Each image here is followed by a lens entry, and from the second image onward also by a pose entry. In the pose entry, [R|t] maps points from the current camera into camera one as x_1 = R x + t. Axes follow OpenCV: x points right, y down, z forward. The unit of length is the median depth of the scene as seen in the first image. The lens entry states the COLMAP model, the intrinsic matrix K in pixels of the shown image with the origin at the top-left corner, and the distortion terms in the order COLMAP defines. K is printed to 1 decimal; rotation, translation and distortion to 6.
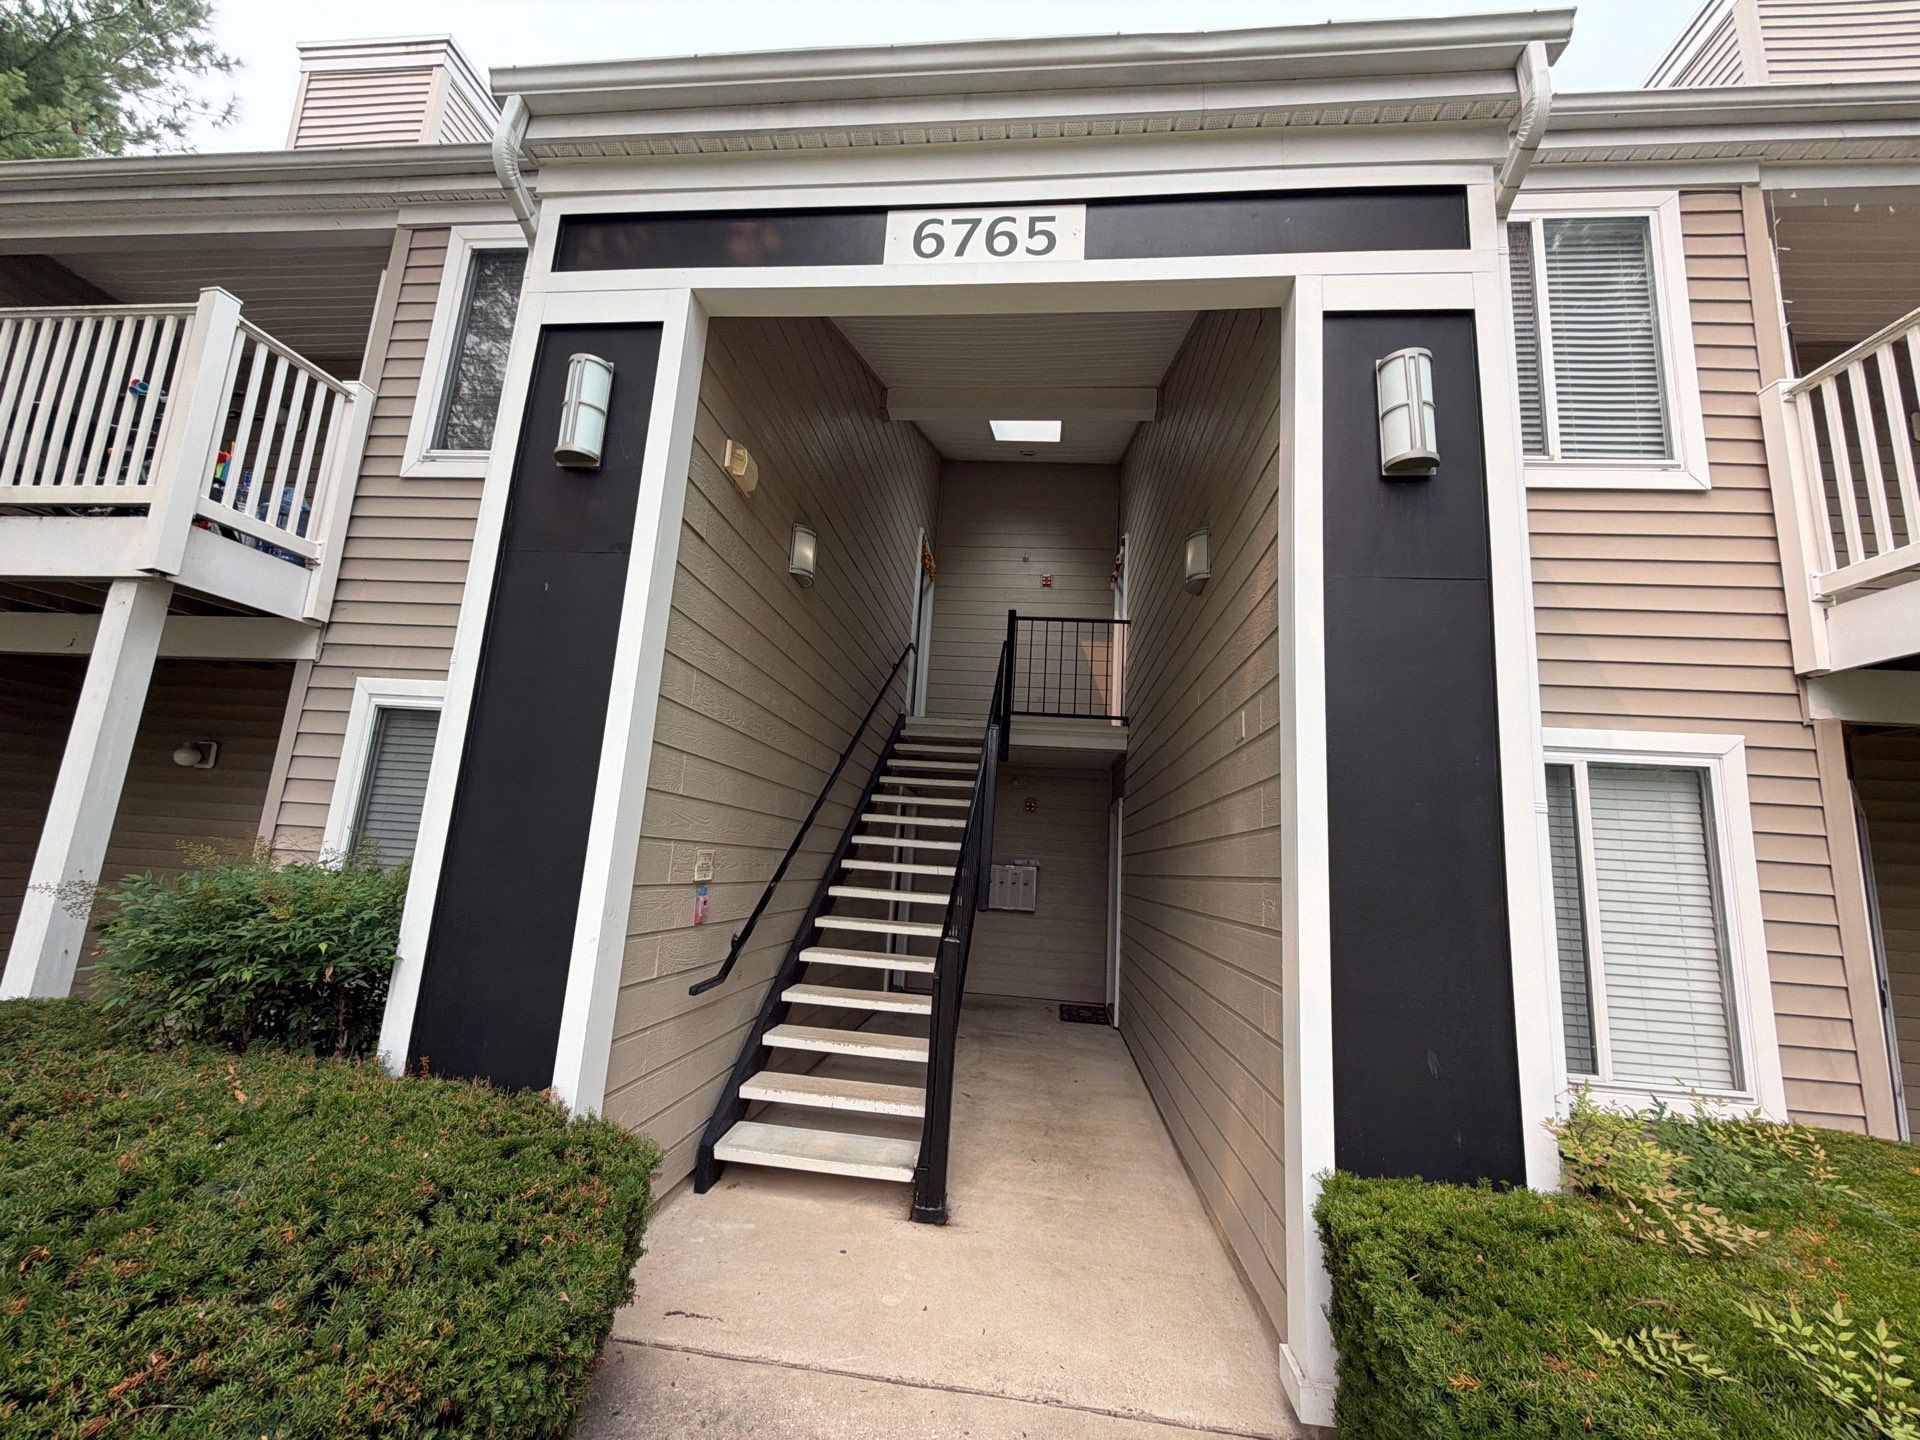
lens RADIAL K [[764.0, 0, 960.0], [0, 764.0, 720.0], [0, 0, 1]] dist [0.000446, 0.000036]
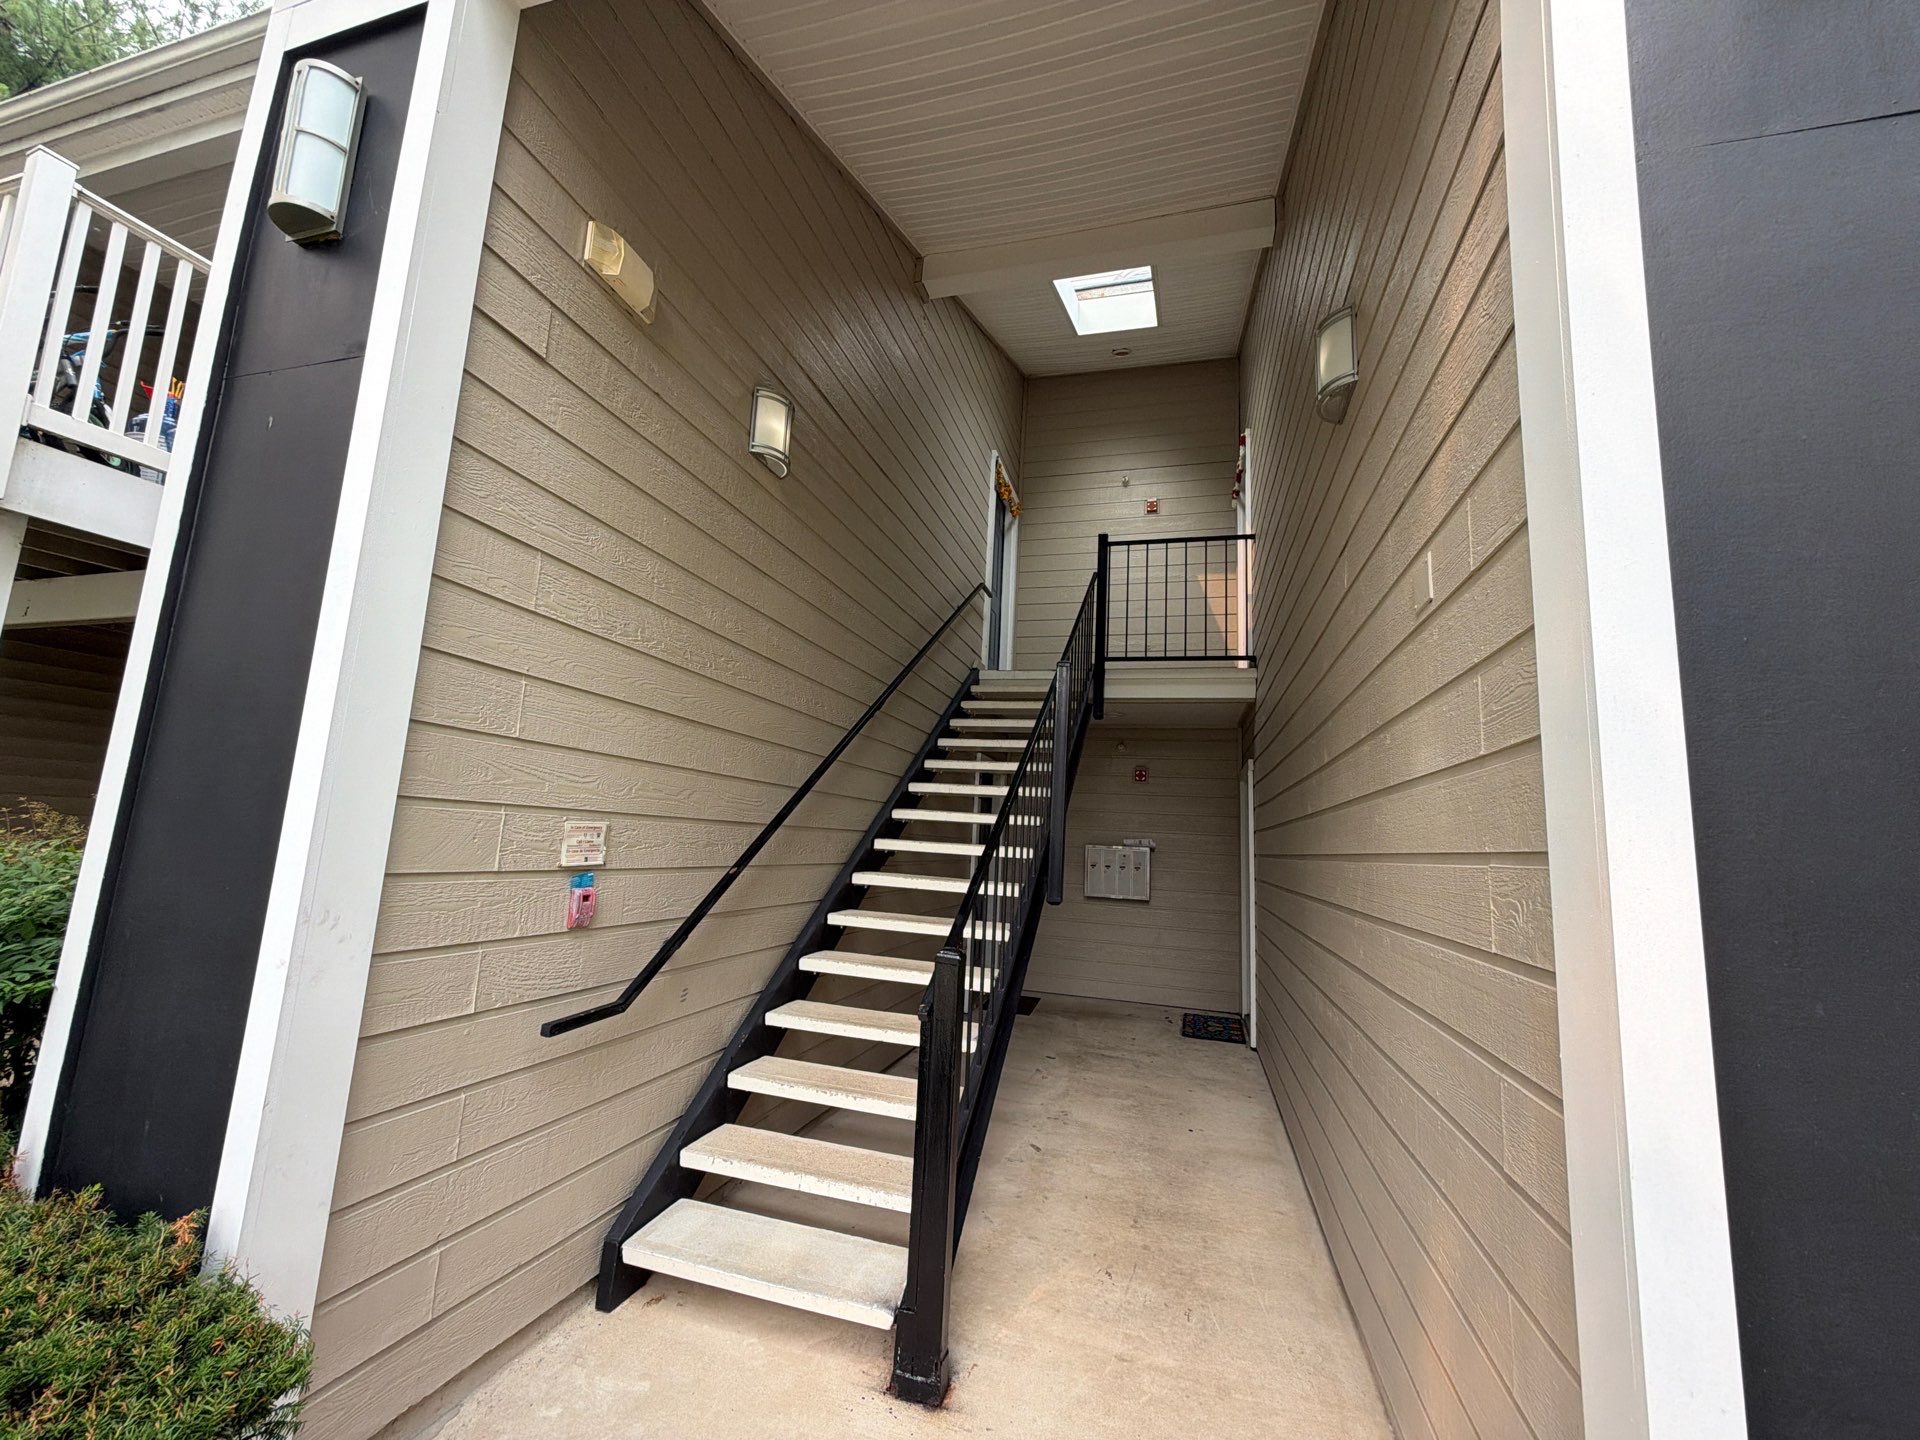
lens RADIAL K [[764.0, 0, 960.0], [0, 764.0, 720.0], [0, 0, 1]] dist [0.000446, 0.000036]
pose [[0.983597, -0.039597, -0.175982, 0.109666], [0.043056, 0.998947, 0.015876, 0.071545], [0.175168, -0.023193, 0.984265, 0.334195]]
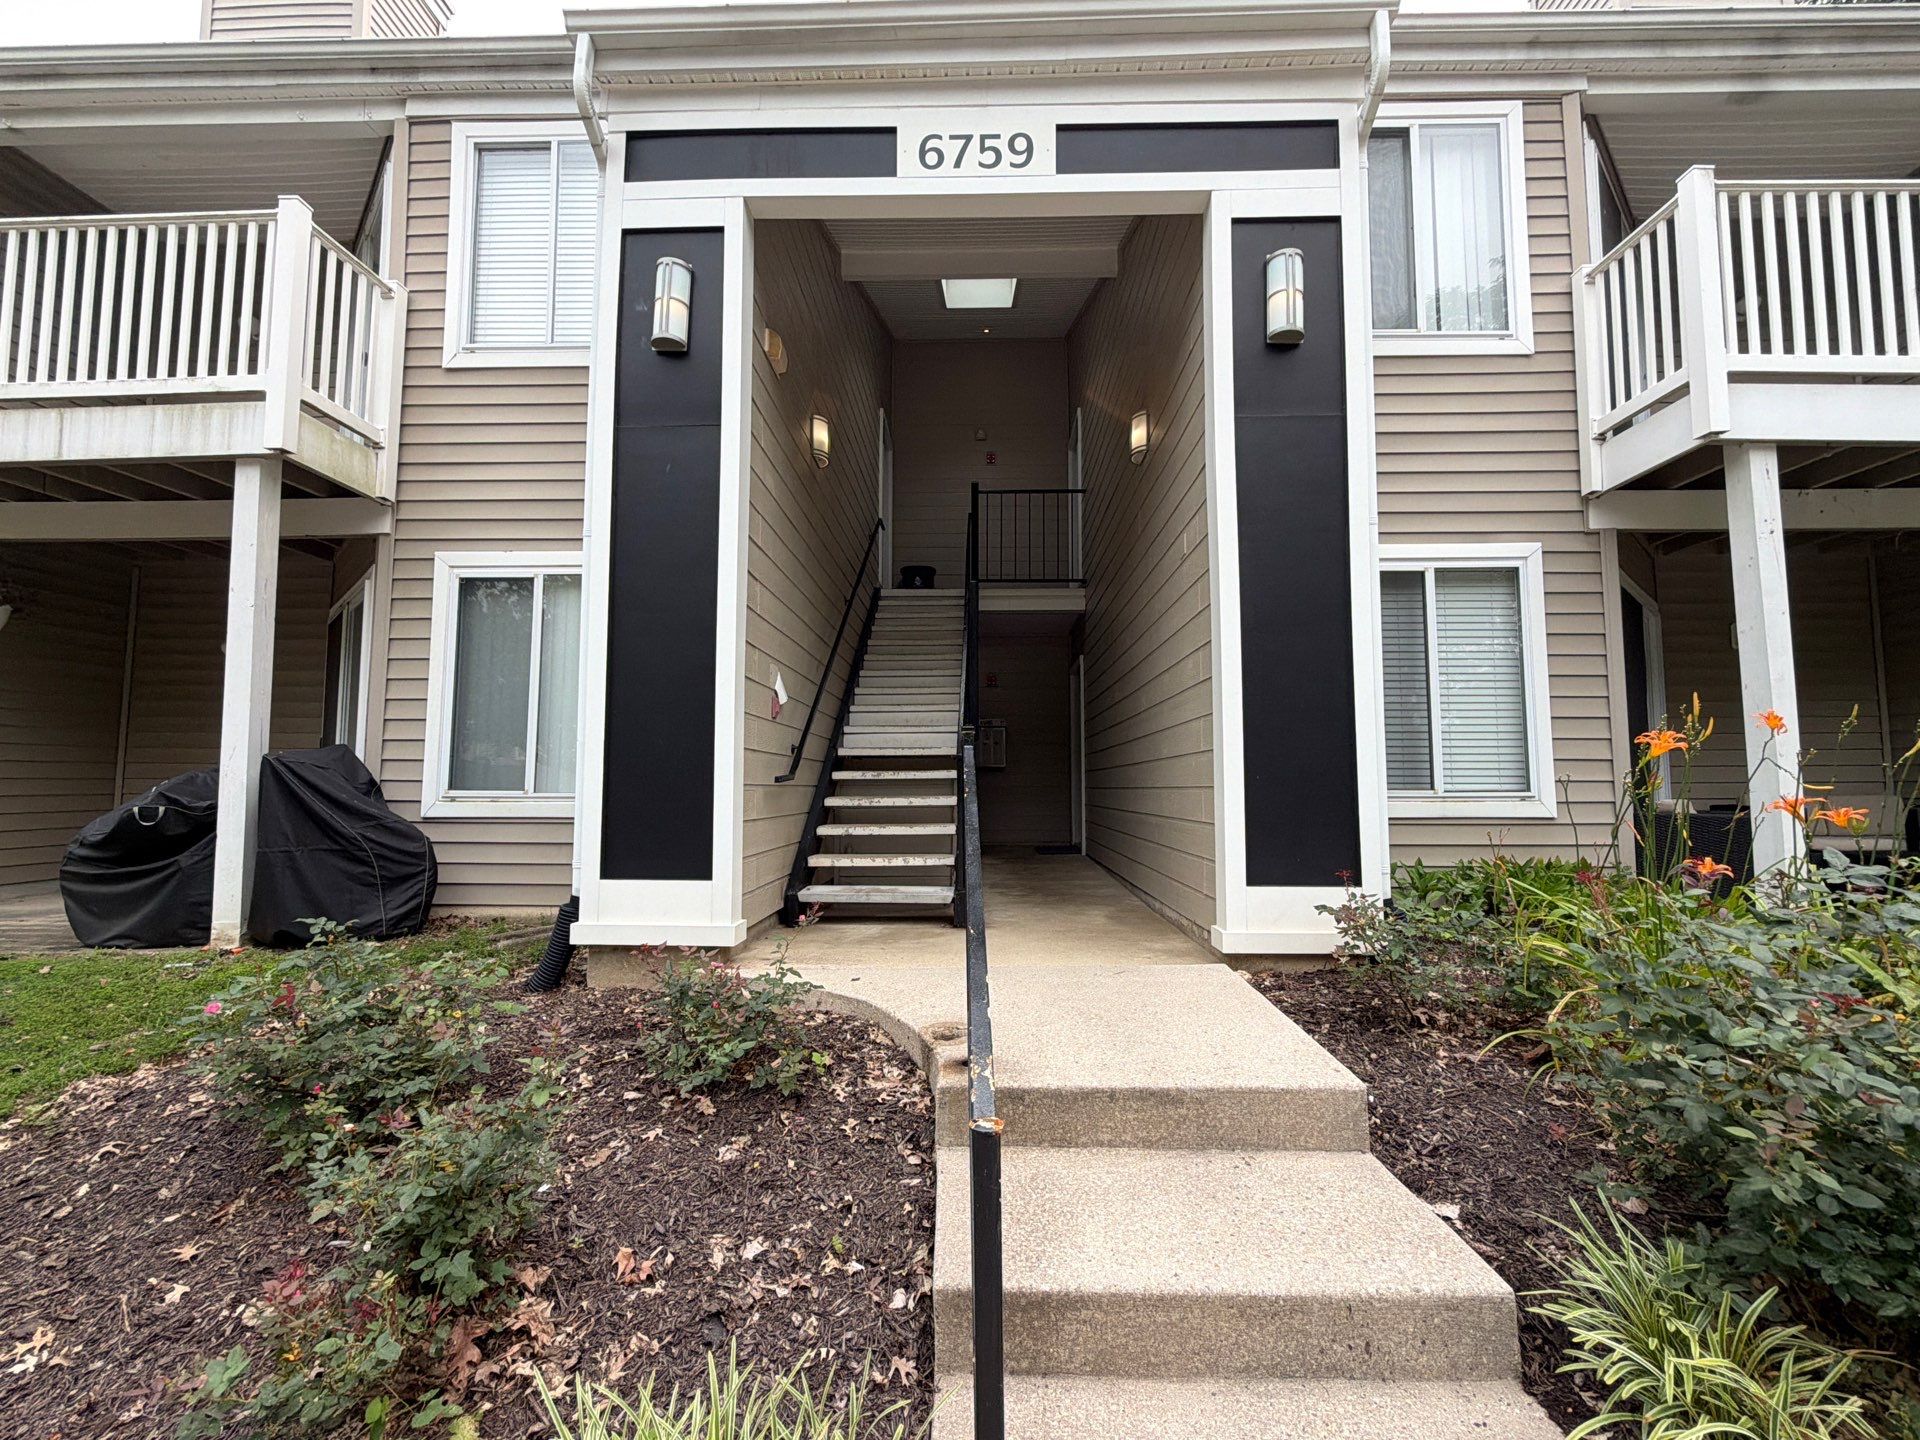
lens RADIAL K [[800.2, 0, 975.5], [0, 800.2, 729.9], [0, 0, 1]] dist [-0.012775, 0.000265]
pose [[0.994052, -0.062493, 0.089196, -0.104475], [0.050289, 0.989832, 0.133055, 0.098900], [-0.096604, -0.127778, 0.987087, -0.299348]]
